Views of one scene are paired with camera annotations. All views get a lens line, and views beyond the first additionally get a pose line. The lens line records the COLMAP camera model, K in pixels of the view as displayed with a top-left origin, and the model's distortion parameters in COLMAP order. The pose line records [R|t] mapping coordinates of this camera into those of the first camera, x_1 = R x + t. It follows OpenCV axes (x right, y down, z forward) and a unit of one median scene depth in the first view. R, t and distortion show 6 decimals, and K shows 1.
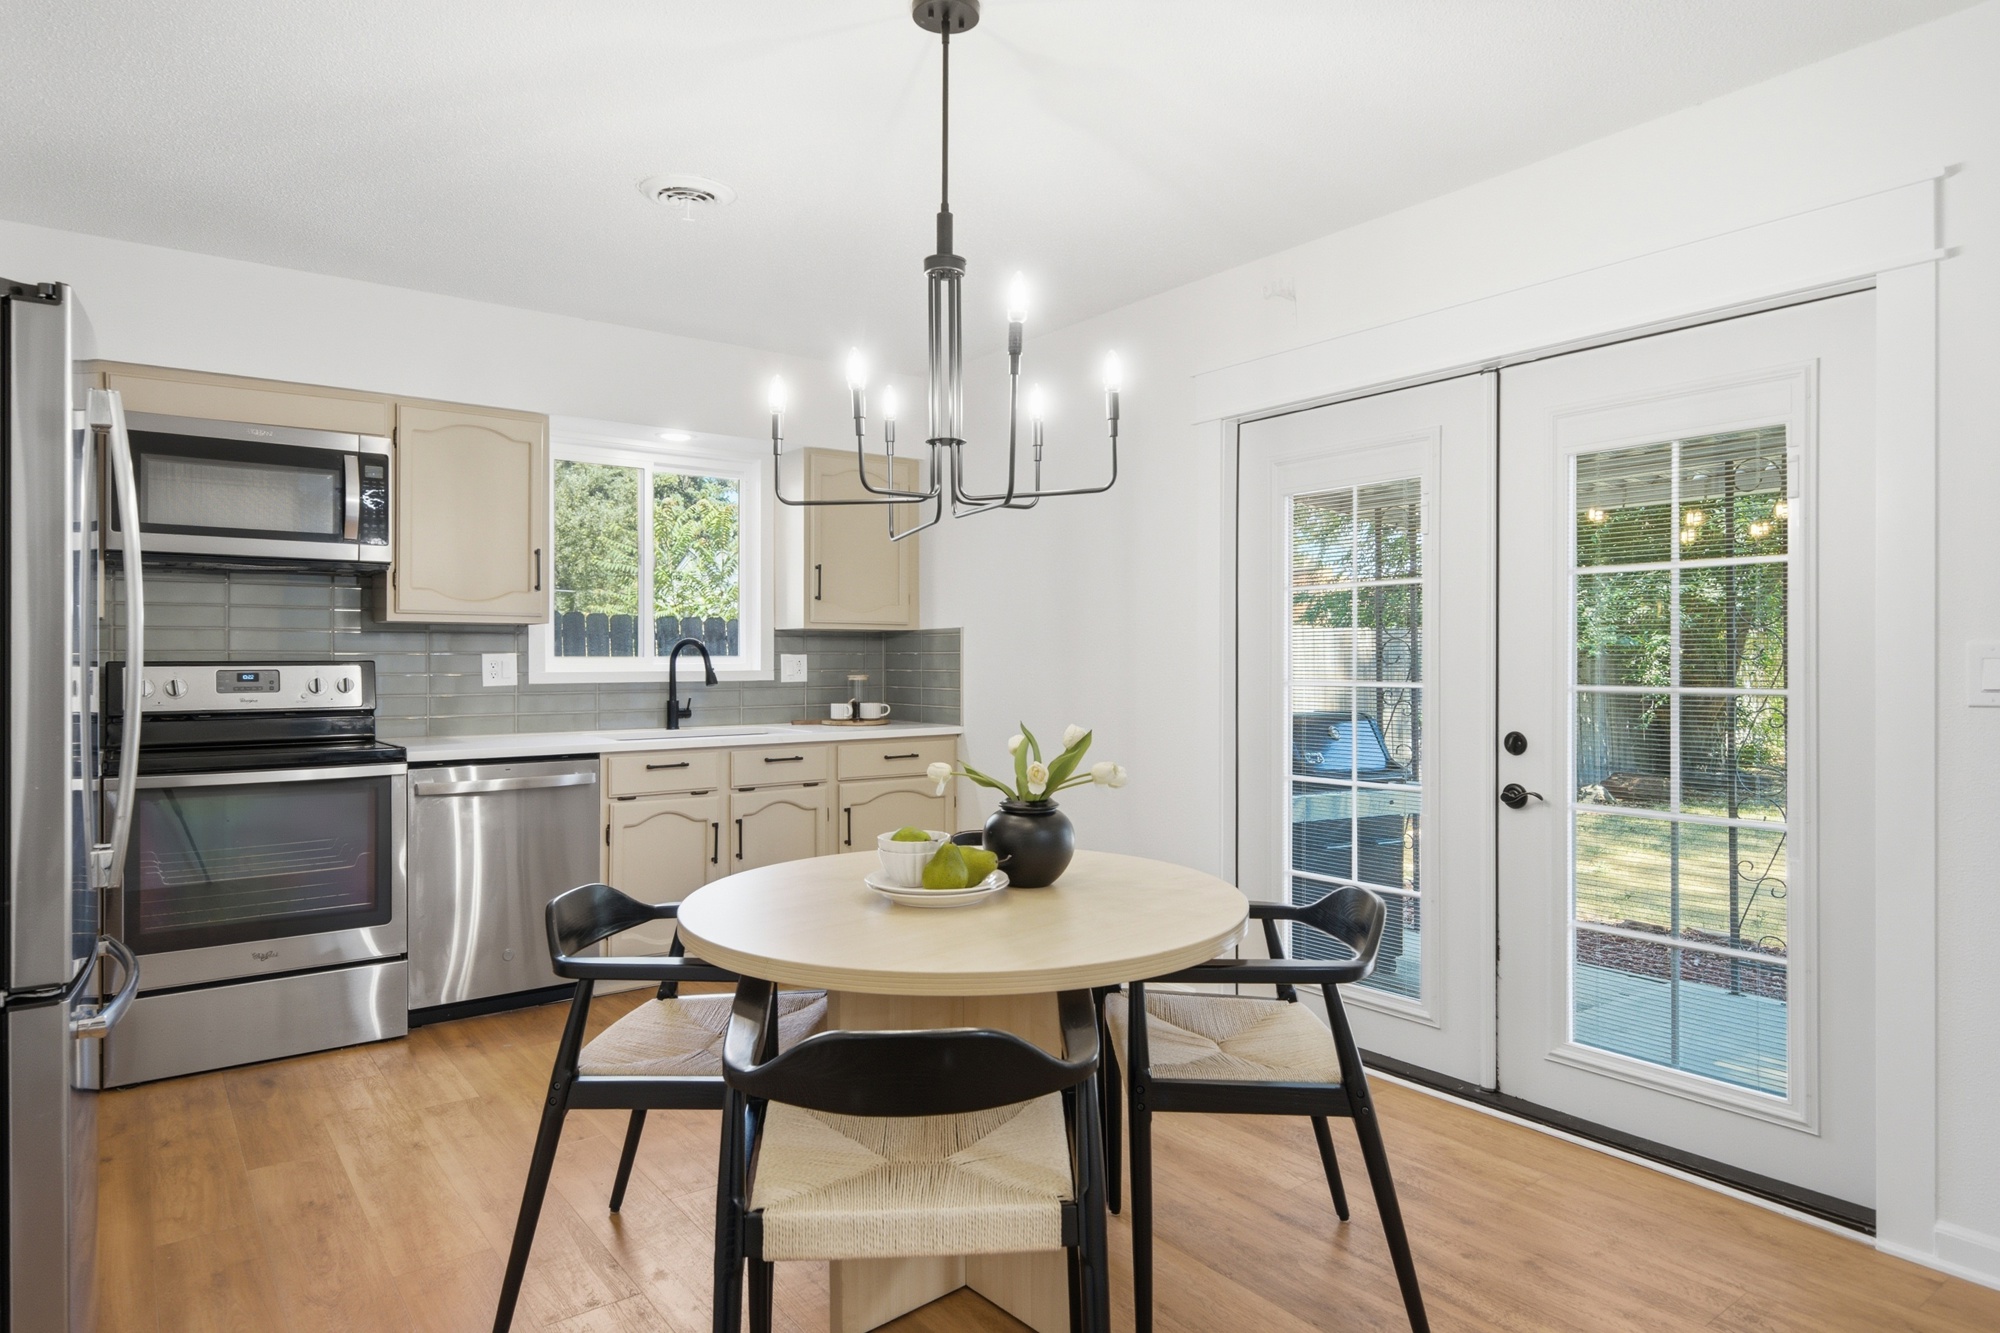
lens RADIAL K [[1118.0, 0, 1000.0], [0, 1118.0, 666.5], [0, 0, 1]] dist [0.002594, 0.001026]
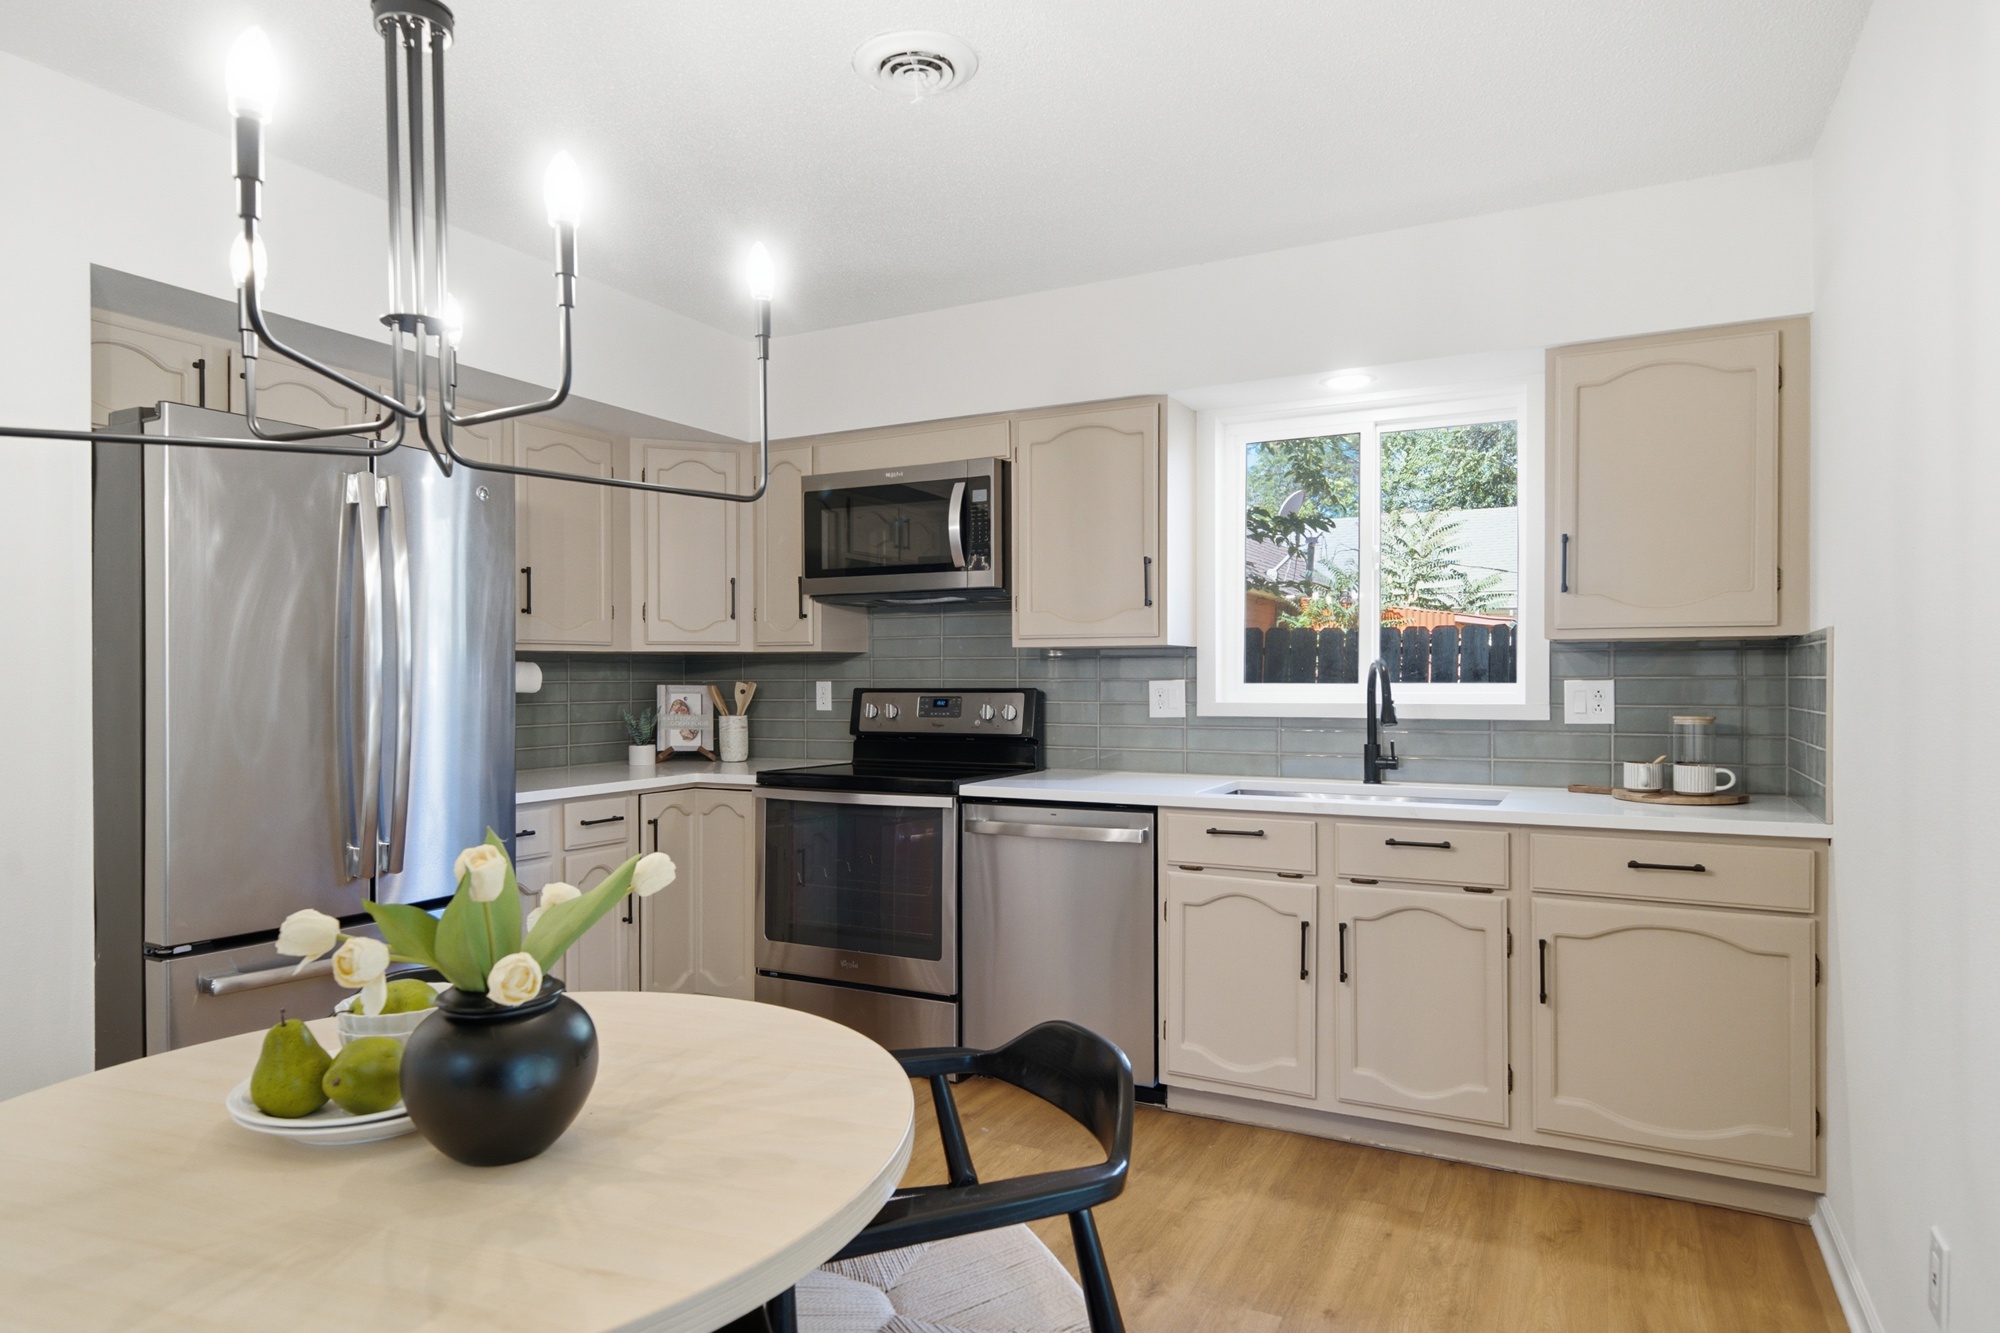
lens RADIAL K [[1167.4, 0, 894.9], [0, 1167.4, 684.9], [0, 0, 1]] dist [-0.007481, 0.059095]
pose [[0.425507, 0.003775, -0.904947, 0.278854], [-0.004453, 0.999988, 0.002078, -0.008495], [0.904944, 0.003146, 0.425518, 0.426867]]
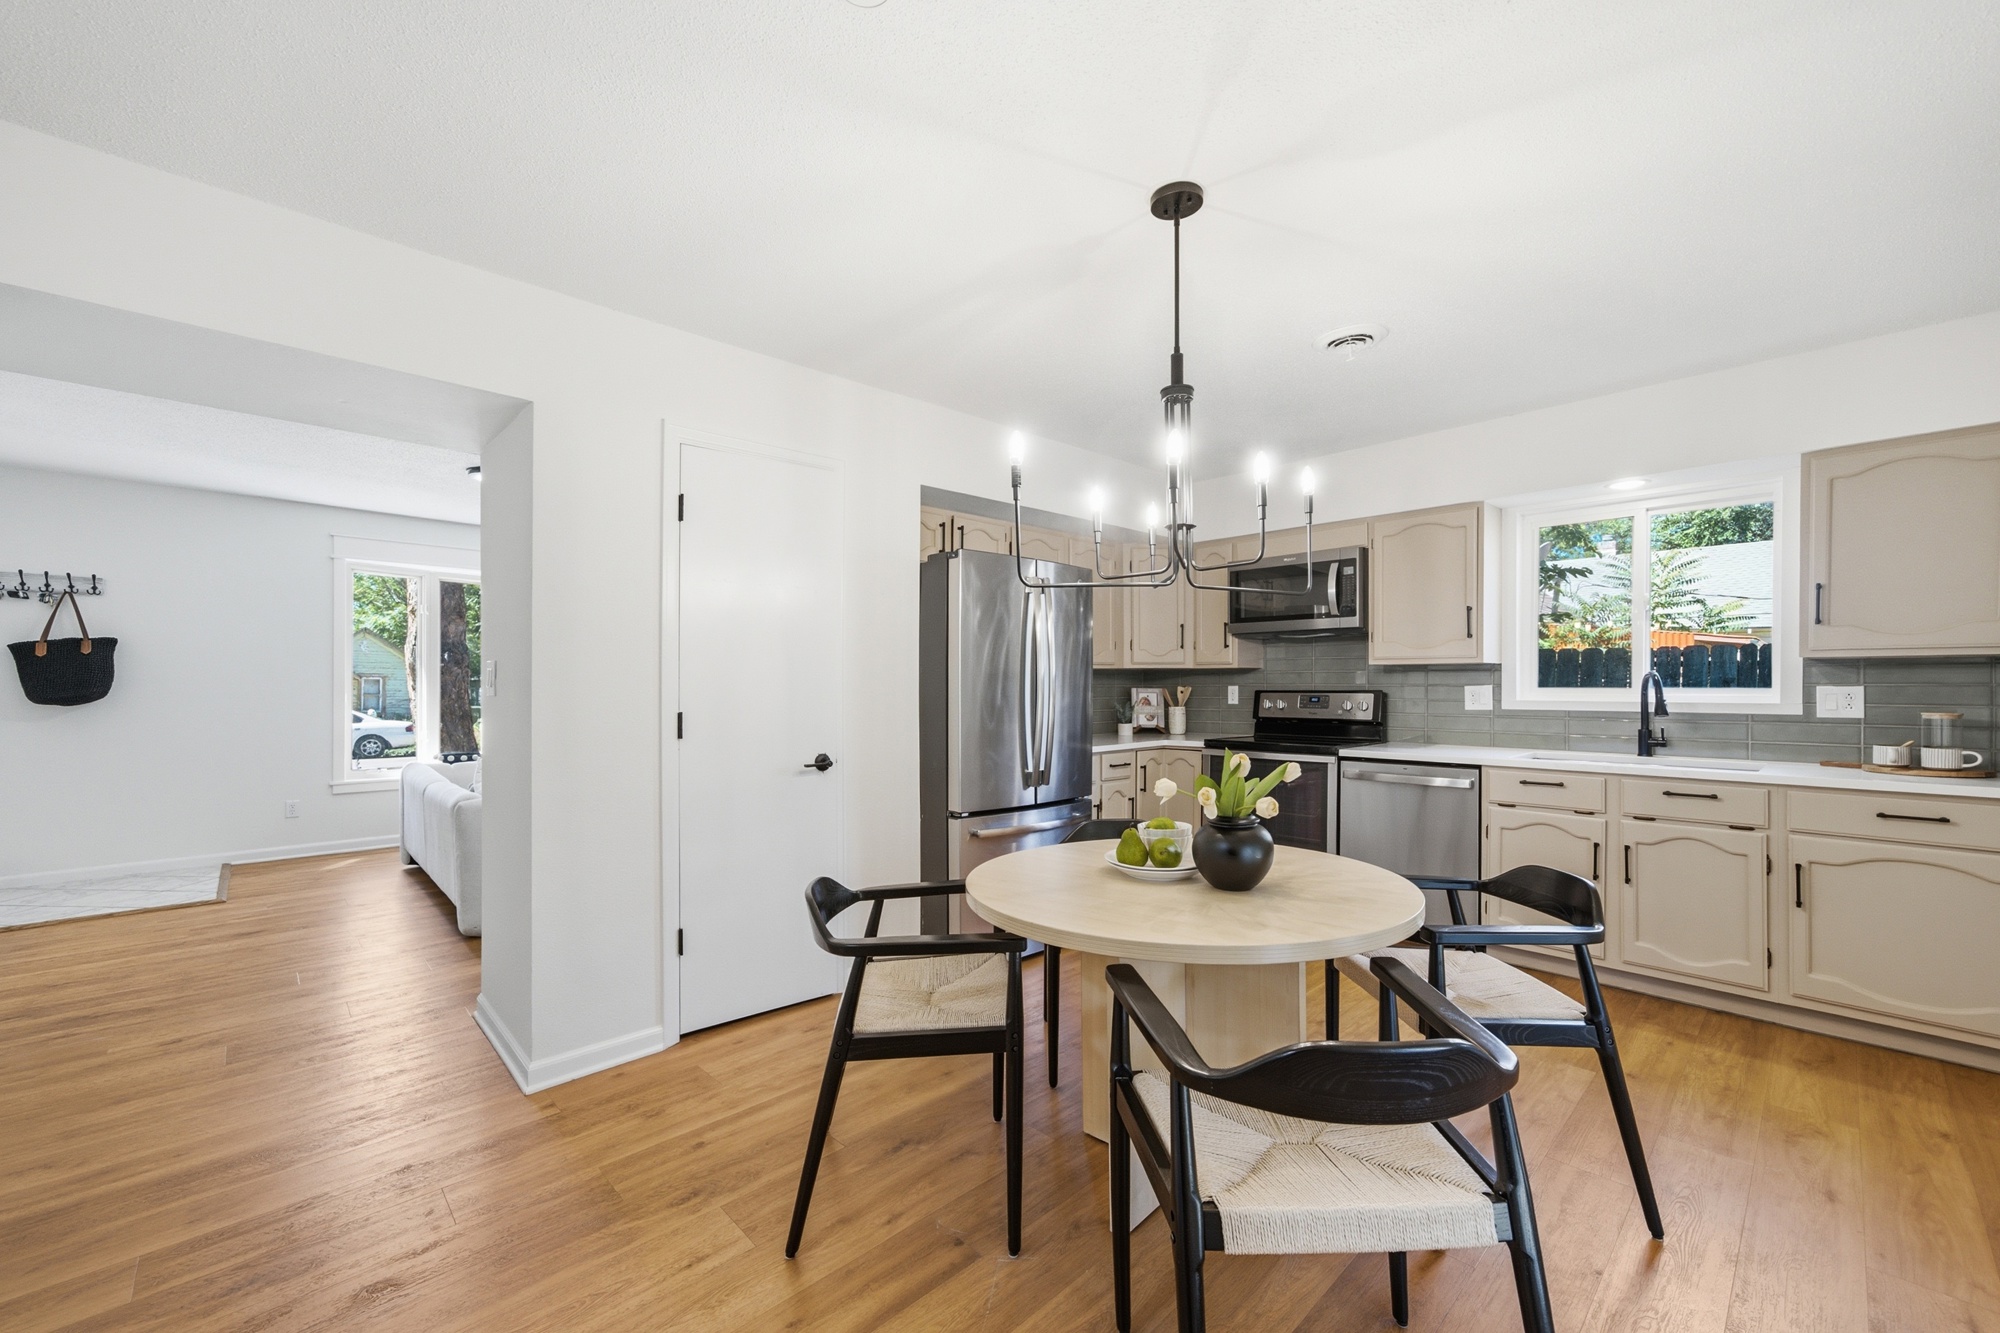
lens RADIAL K [[776.2, 0, 996.8], [0, 776.2, 686.2], [0, 0, 1]] dist [0.003135, 0.015761]
pose [[0.159468, 0.001334, -0.987202, 0.368950], [-0.007319, 0.999973, 0.000169, -0.006565], [0.987176, 0.007198, 0.159473, 0.292359]]
